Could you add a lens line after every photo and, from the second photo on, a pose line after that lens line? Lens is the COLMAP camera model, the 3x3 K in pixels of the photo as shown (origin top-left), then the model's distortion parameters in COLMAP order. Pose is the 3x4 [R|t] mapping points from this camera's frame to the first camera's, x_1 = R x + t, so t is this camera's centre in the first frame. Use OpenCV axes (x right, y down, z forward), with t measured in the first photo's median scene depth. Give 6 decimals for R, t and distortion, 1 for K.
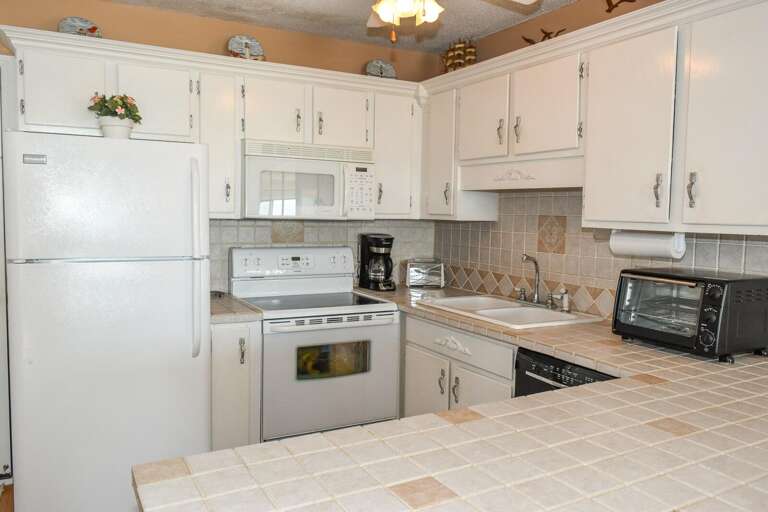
lens RADIAL K [[595.5, 0, 384.3], [0, 595.5, 256.8], [0, 0, 1]] dist [-0.009288, -0.008074]
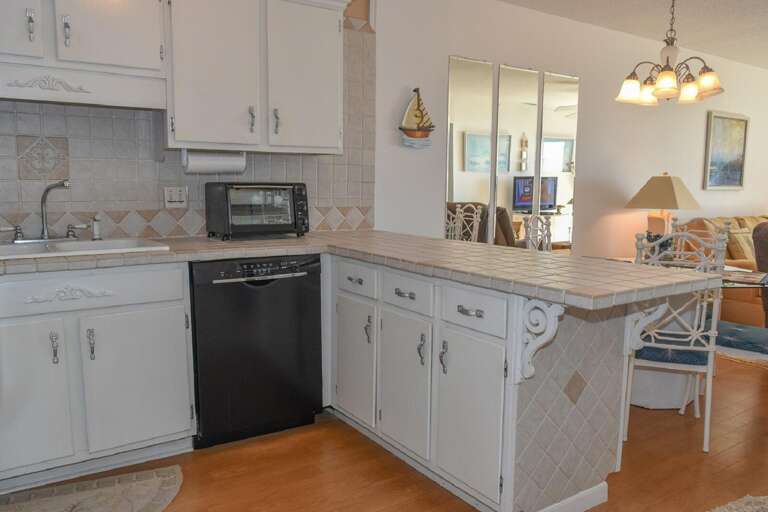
lens RADIAL K [[595.5, 0, 385.0], [0, 595.5, 256.0], [0, 0, 1]] dist [-0.009288, -0.008074]
pose [[-0.080501, -0.142274, 0.986548, -0.774114], [0.066873, 0.986760, 0.147761, 0.010447], [-0.994509, 0.077868, -0.069921, 0.710203]]
